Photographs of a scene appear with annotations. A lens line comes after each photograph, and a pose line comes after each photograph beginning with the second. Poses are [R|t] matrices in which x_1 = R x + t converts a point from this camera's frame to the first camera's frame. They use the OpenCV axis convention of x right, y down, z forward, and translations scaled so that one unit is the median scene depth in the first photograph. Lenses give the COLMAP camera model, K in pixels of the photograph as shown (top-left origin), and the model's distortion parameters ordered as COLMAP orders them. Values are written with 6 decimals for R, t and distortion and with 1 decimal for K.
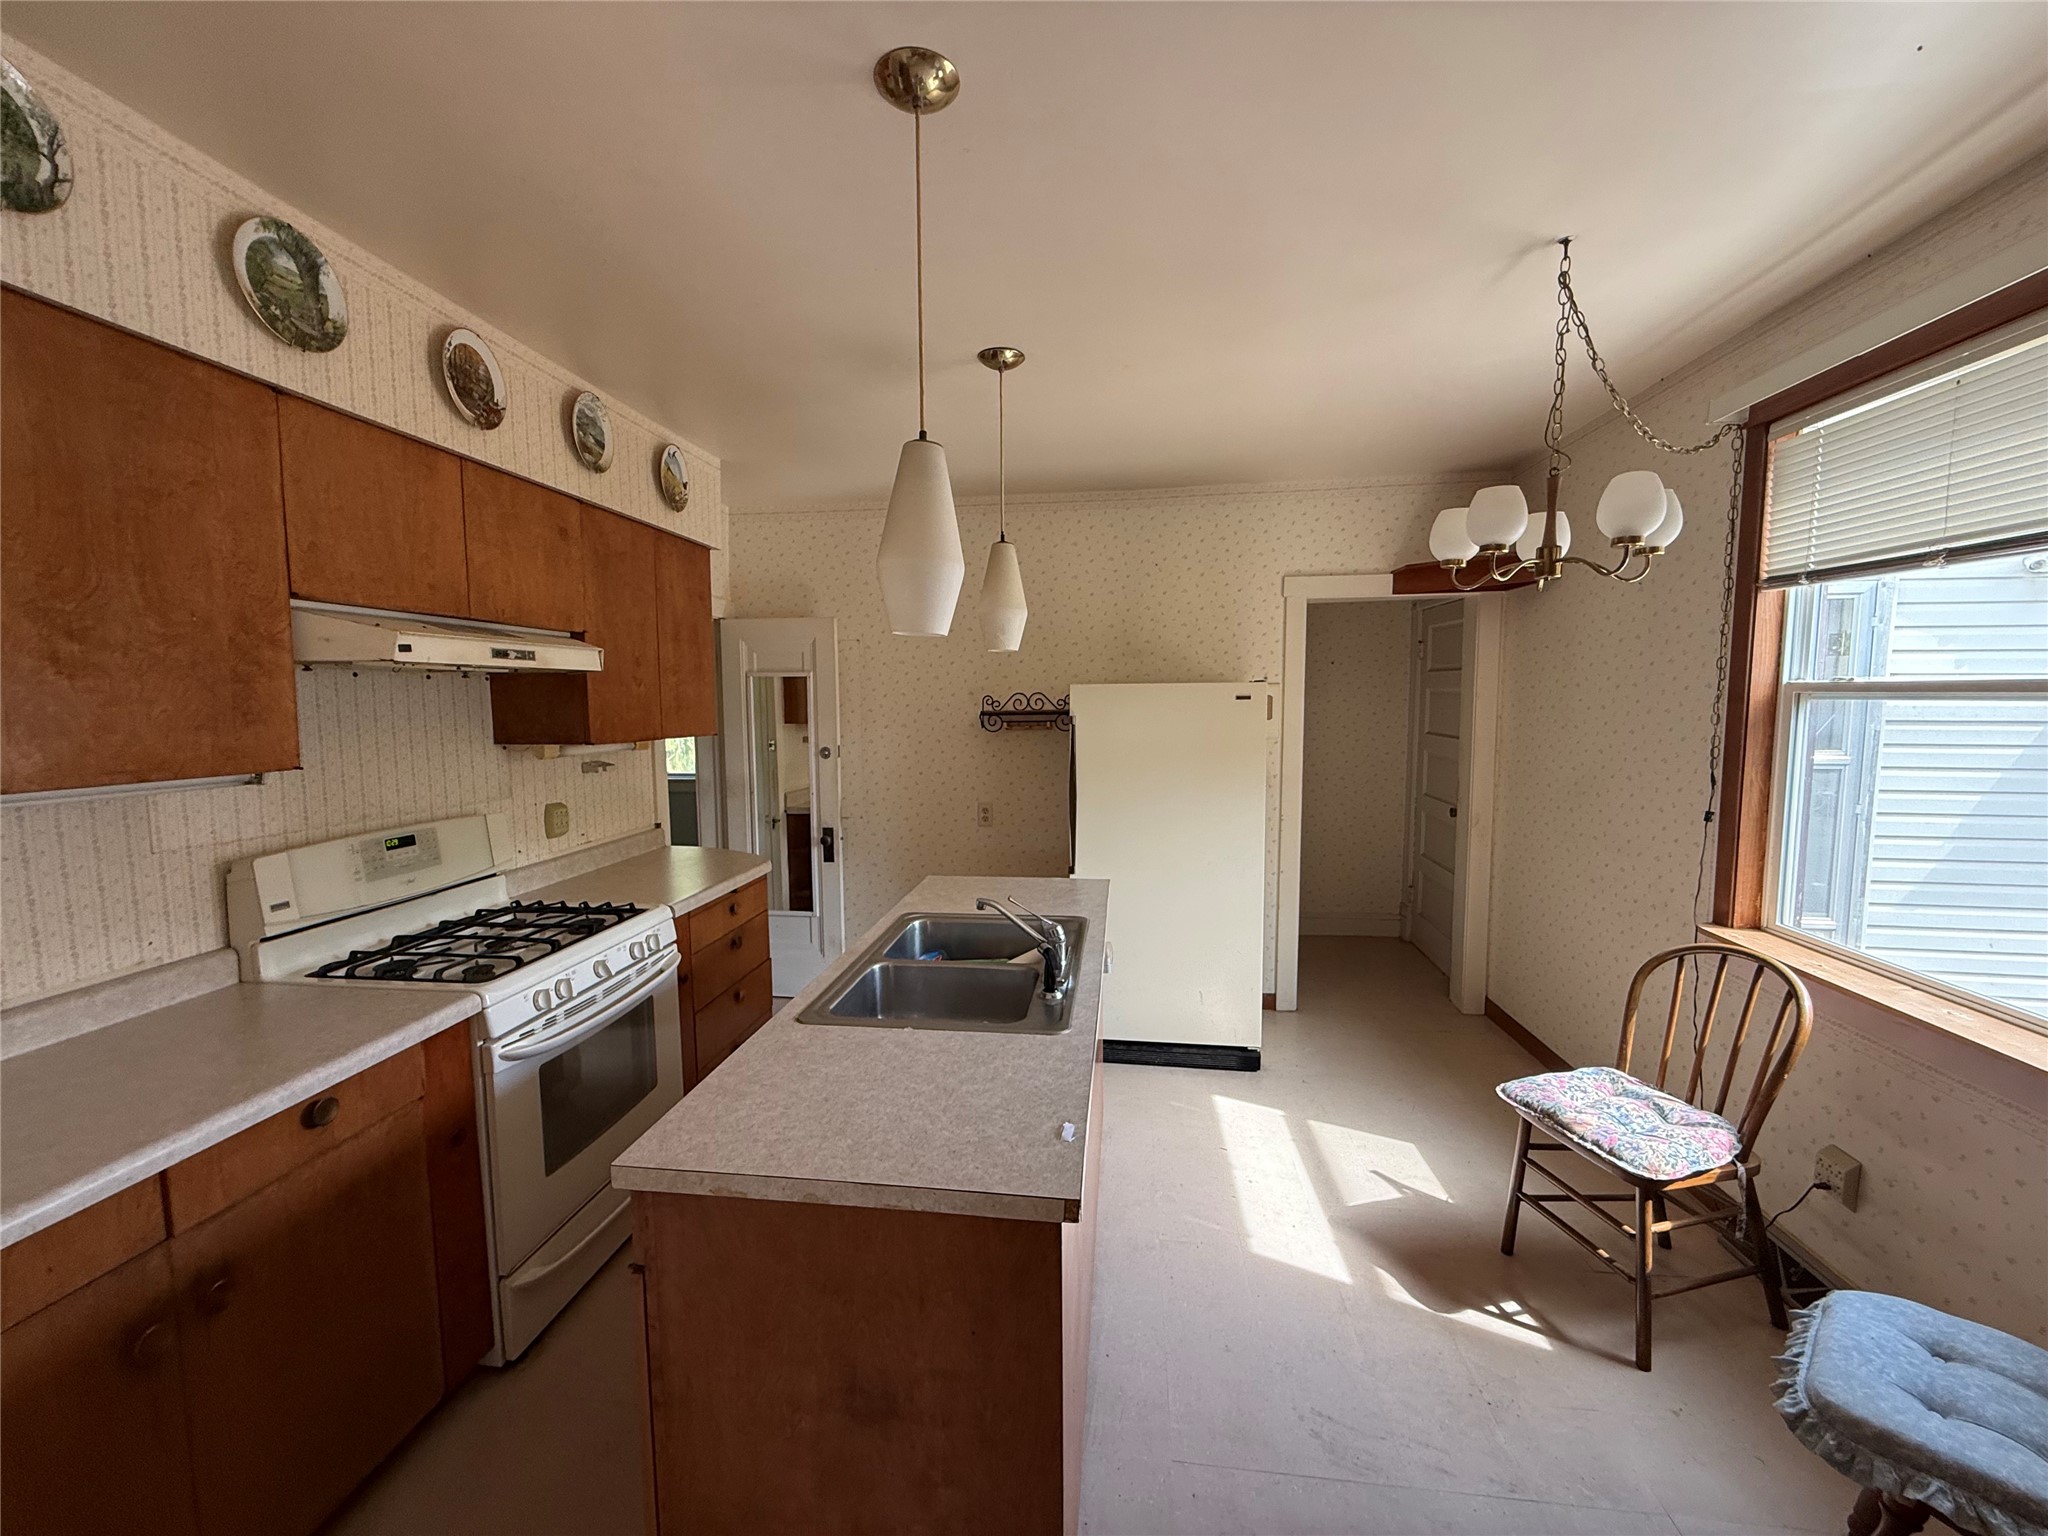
lens RADIAL K [[815.2, 0, 1020.6], [0, 815.2, 769.7], [0, 0, 1]] dist [0.001159, 0.000212]
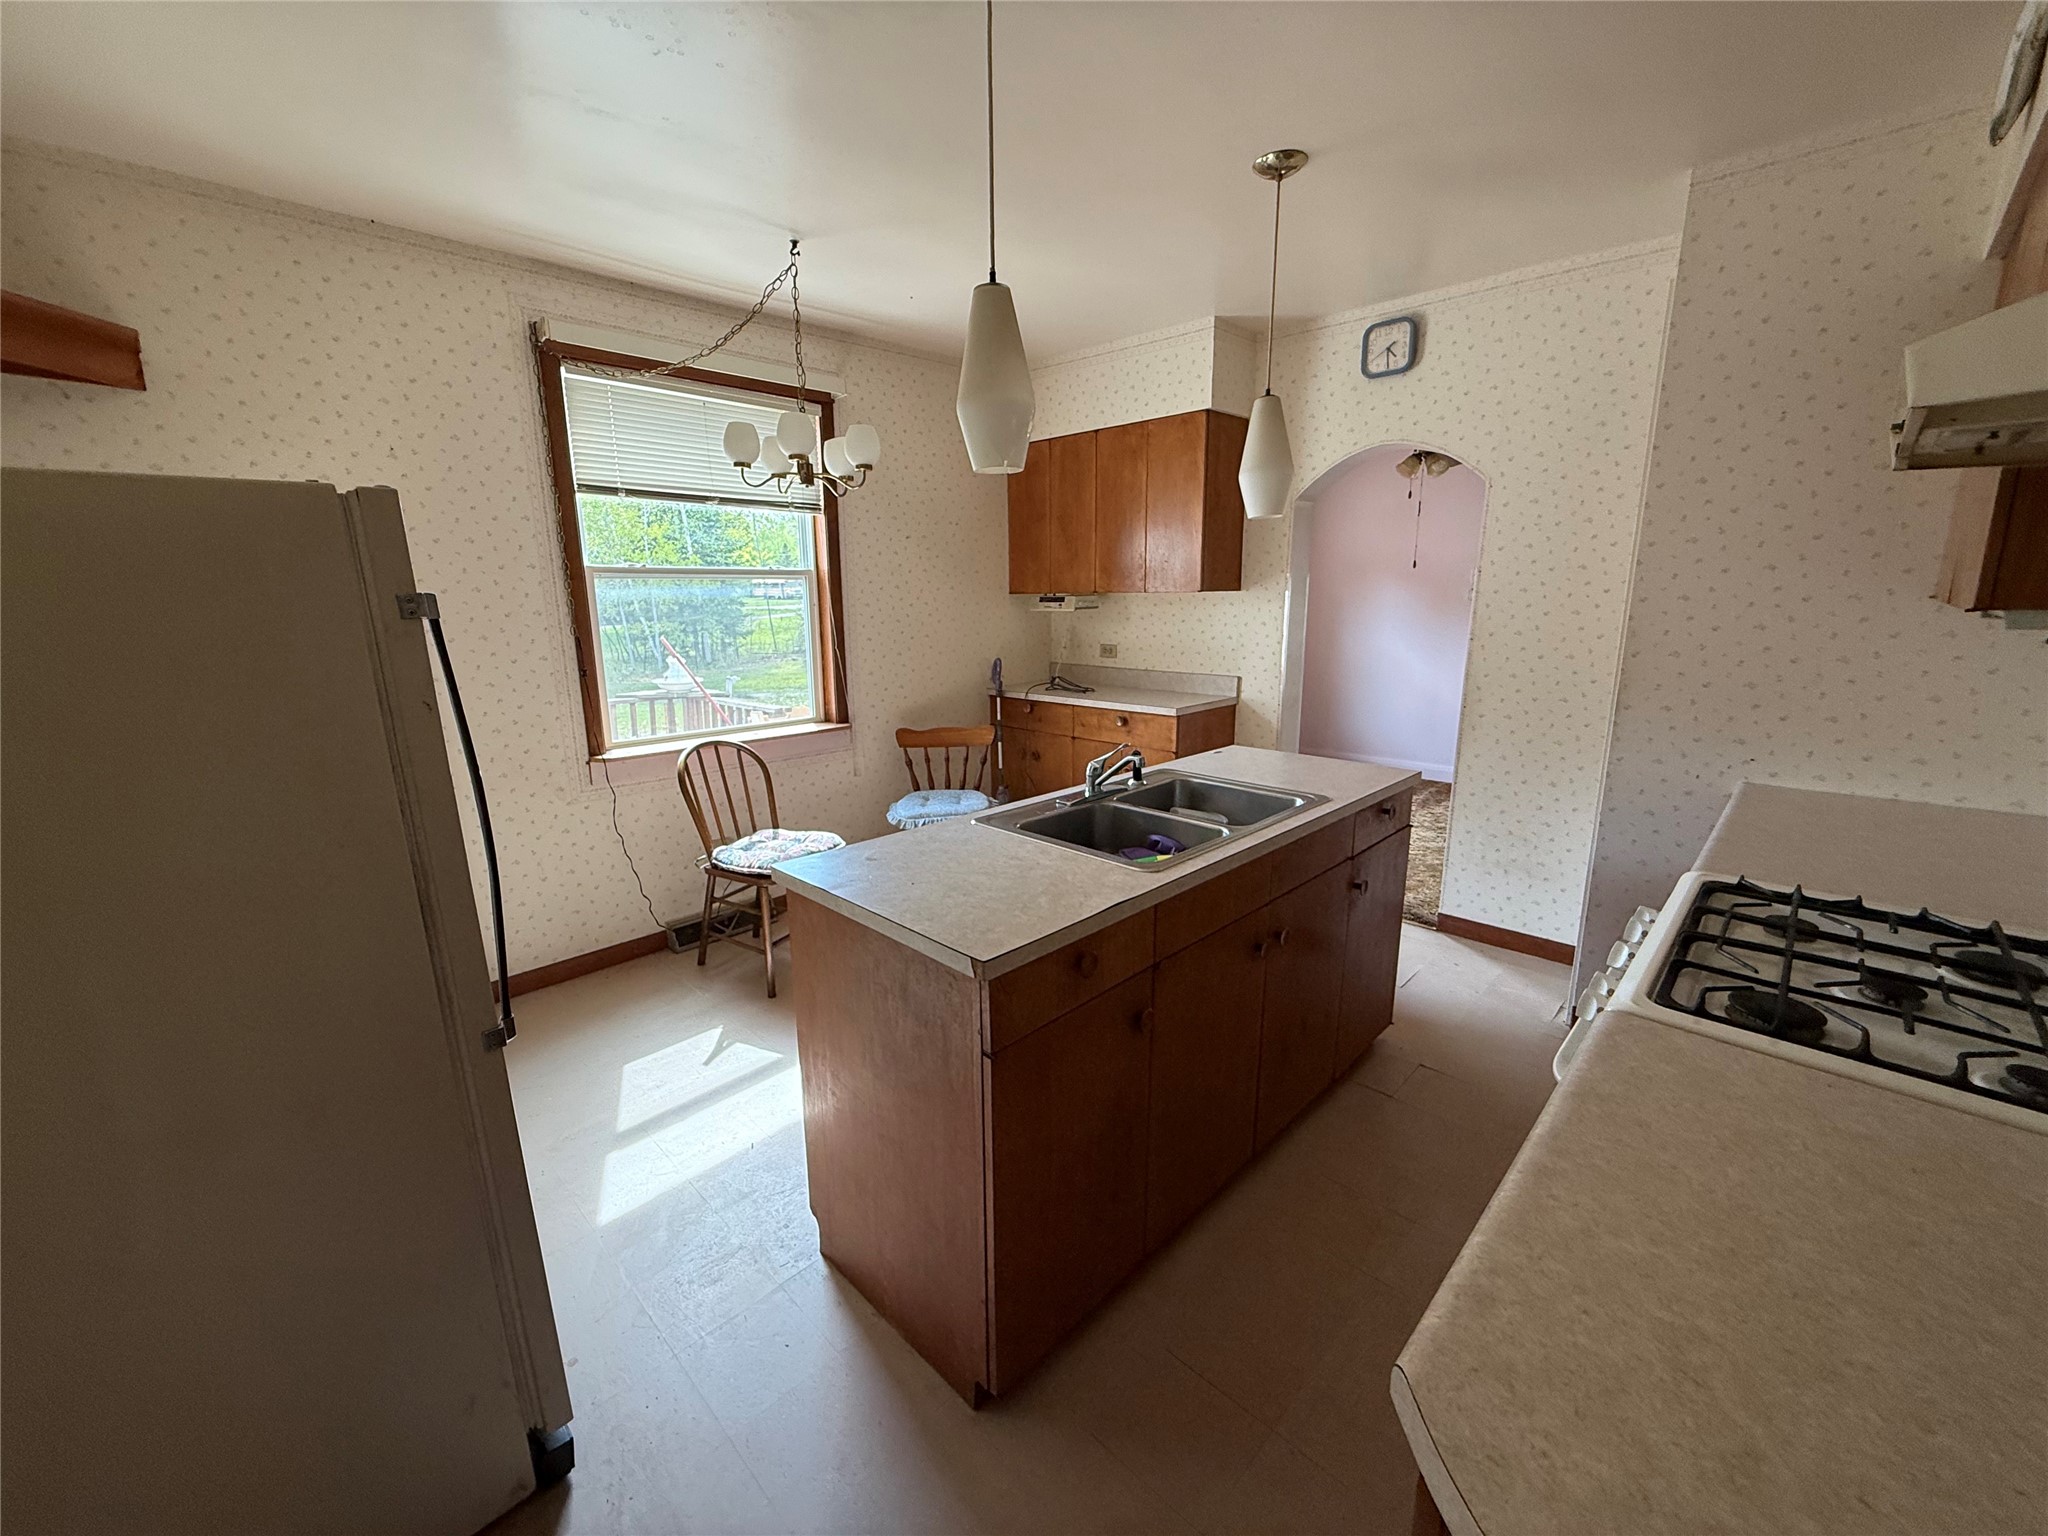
lens RADIAL K [[815.2, 0, 1019.3], [0, 815.2, 771.2], [0, 0, 1]] dist [0.001159, 0.000212]
pose [[-0.795795, -0.112162, 0.595088, -0.493264], [0.074052, 0.957298, 0.279459, -0.107921], [-0.601021, 0.266460, -0.753507, 1.732502]]
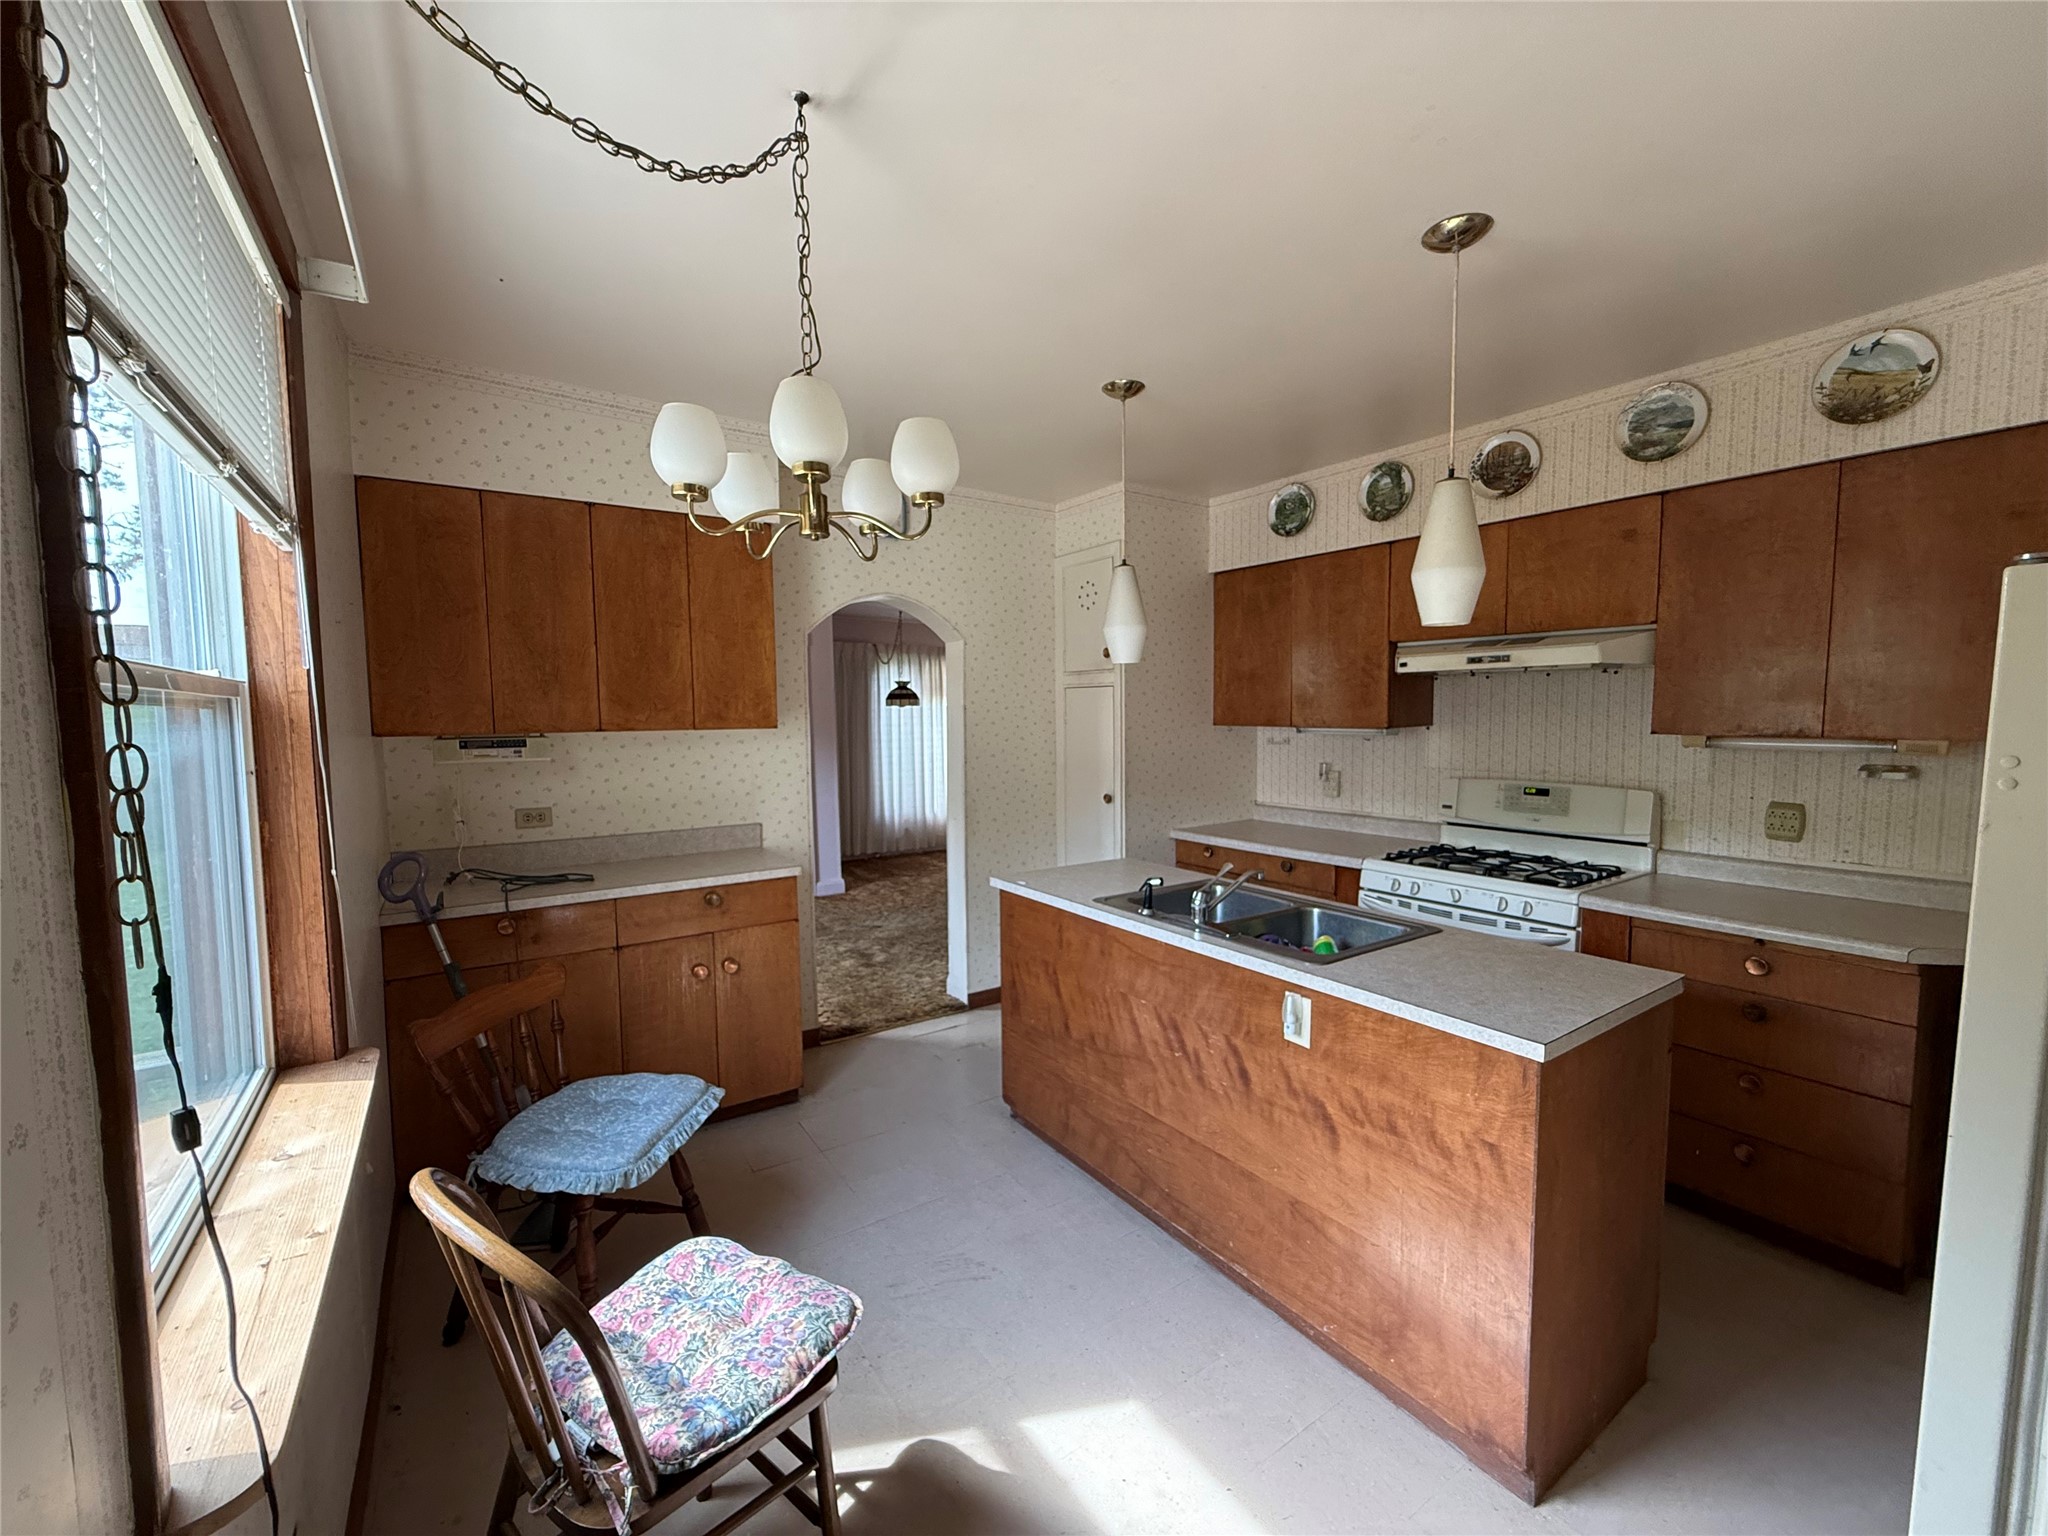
lens RADIAL K [[815.2, 0, 1010.6], [0, 815.2, 768.7], [0, 0, 1]] dist [0.001159, 0.000212]
pose [[-0.752714, 0.061091, -0.655507, 0.890518], [-0.043672, 0.988859, 0.142307, -0.117011], [0.656898, 0.135743, -0.741659, 1.489448]]
